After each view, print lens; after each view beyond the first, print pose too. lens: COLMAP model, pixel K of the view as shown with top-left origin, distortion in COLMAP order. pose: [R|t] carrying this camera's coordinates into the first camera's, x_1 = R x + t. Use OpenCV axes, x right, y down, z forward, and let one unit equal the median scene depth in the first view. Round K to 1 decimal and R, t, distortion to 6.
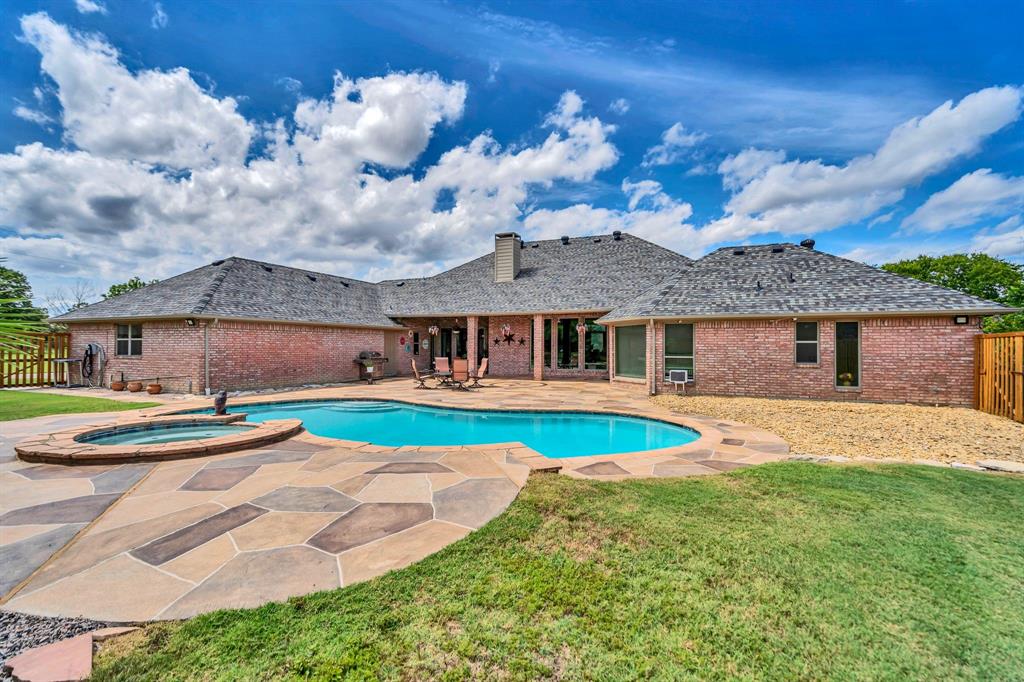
lens RADIAL K [[477.8, 0, 510.6], [0, 477.8, 341.0], [0, 0, 1]] dist [-0.002811, 0.000920]
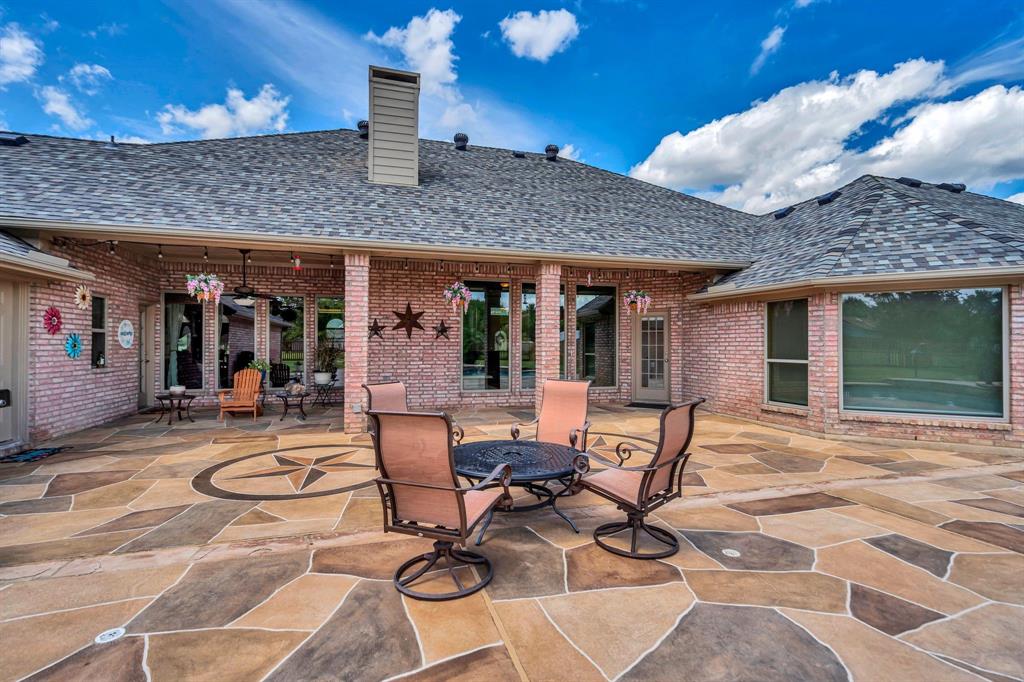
lens RADIAL K [[477.8, 0, 514.5], [0, 477.8, 342.1], [0, 0, 1]] dist [-0.002811, 0.000920]
pose [[0.764521, 0.002964, 0.644592, -0.318095], [-0.008708, 0.999946, 0.005731, 0.014006], [-0.644540, -0.009995, 0.764505, 0.971988]]
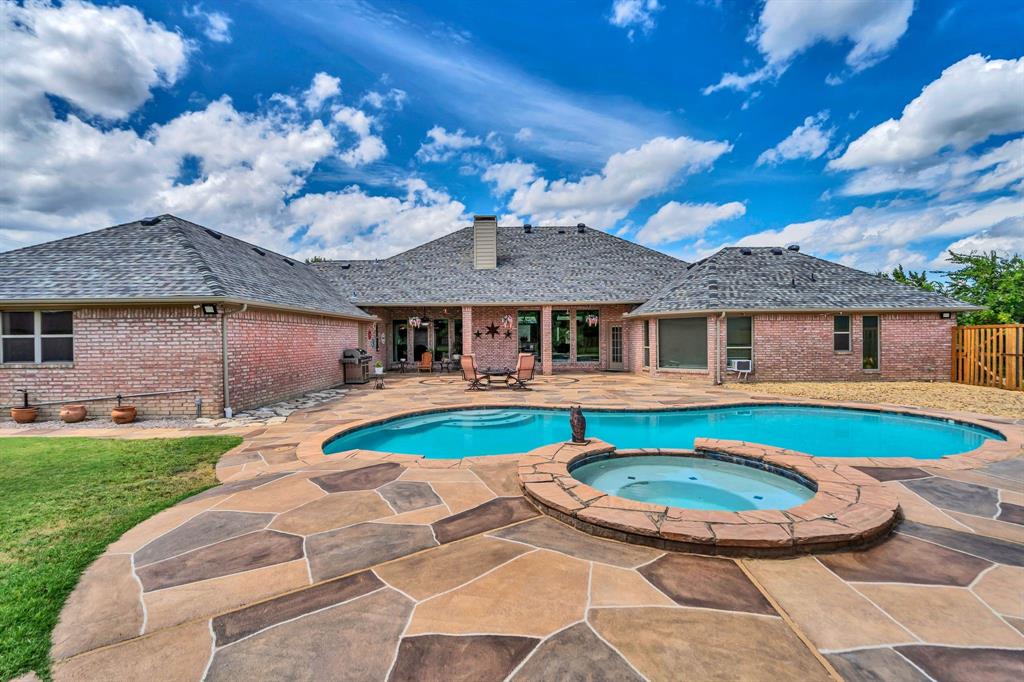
lens RADIAL K [[477.8, 0, 512.3], [0, 477.8, 344.7], [0, 0, 1]] dist [-0.002811, 0.000920]
pose [[0.914240, -0.016944, 0.404819, -0.535861], [0.006943, 0.999634, 0.026160, -0.004399], [-0.405114, -0.021106, 0.914022, 0.224717]]
